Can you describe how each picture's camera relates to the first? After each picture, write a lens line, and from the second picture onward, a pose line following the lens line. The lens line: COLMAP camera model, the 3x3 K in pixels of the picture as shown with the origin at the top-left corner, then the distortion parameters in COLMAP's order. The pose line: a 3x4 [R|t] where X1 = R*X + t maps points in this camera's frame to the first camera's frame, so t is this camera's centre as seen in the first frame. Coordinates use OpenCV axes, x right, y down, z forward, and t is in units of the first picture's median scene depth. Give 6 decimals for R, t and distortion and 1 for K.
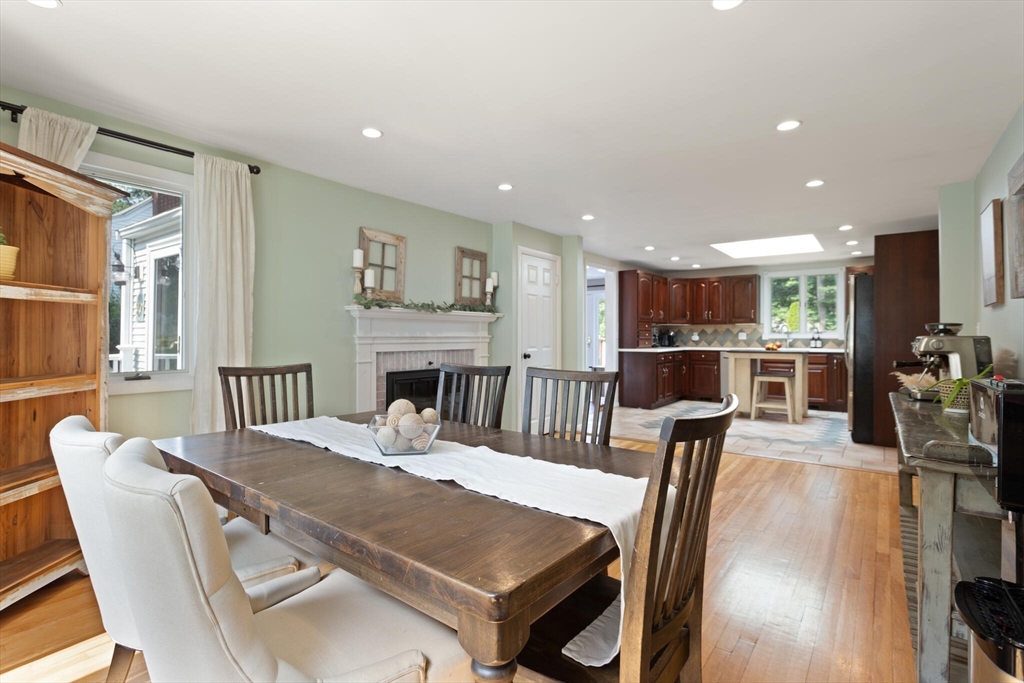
lens RADIAL K [[494.6, 0, 507.9], [0, 494.6, 337.5], [0, 0, 1]] dist [0.001211, 0.000013]
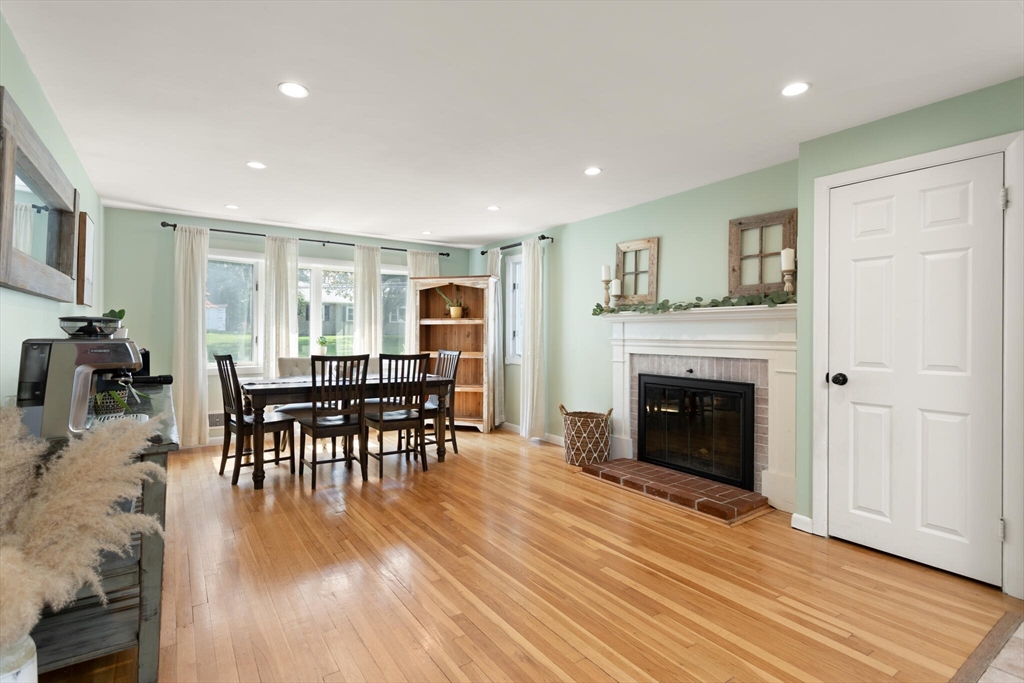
lens RADIAL K [[494.6, 0, 510.1], [0, 494.6, 333.9], [0, 0, 1]] dist [0.001211, 0.000013]
pose [[-0.310782, -0.001522, -0.950480, 0.844272], [-0.007913, 0.999968, 0.000986, -0.011789], [0.950448, 0.007827, -0.310784, 1.083406]]
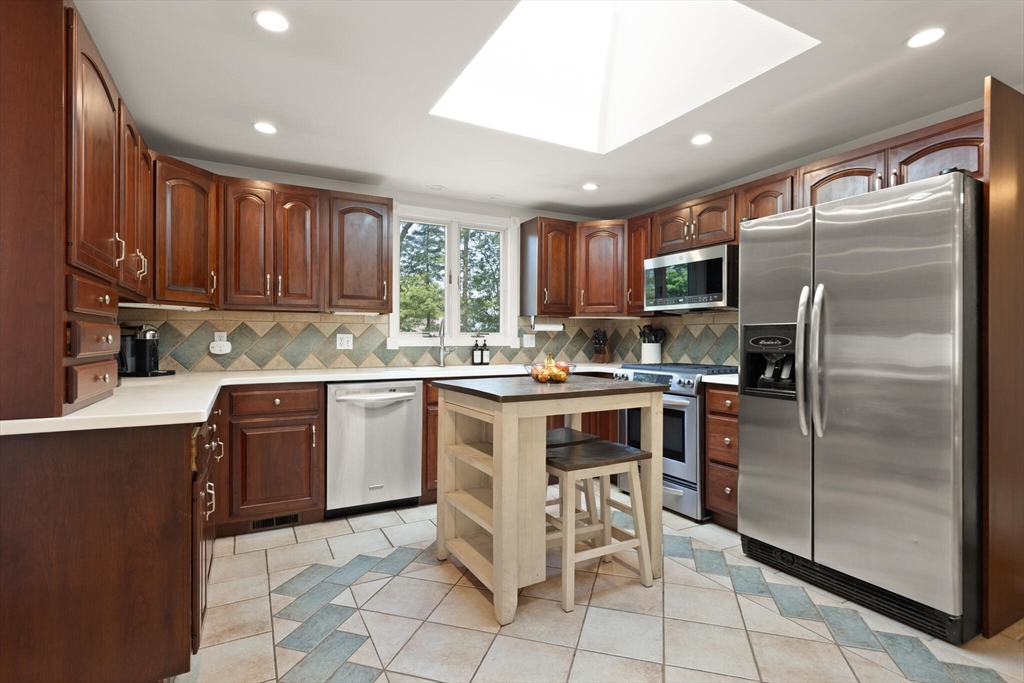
lens RADIAL K [[494.6, 0, 510.3], [0, 494.6, 338.7], [0, 0, 1]] dist [0.001211, 0.000013]
pose [[0.420618, 0.001534, 0.907237, 0.105443], [0.000061, 0.999999, -0.001719, -0.003370], [-0.907238, 0.000779, 0.420617, 0.496001]]
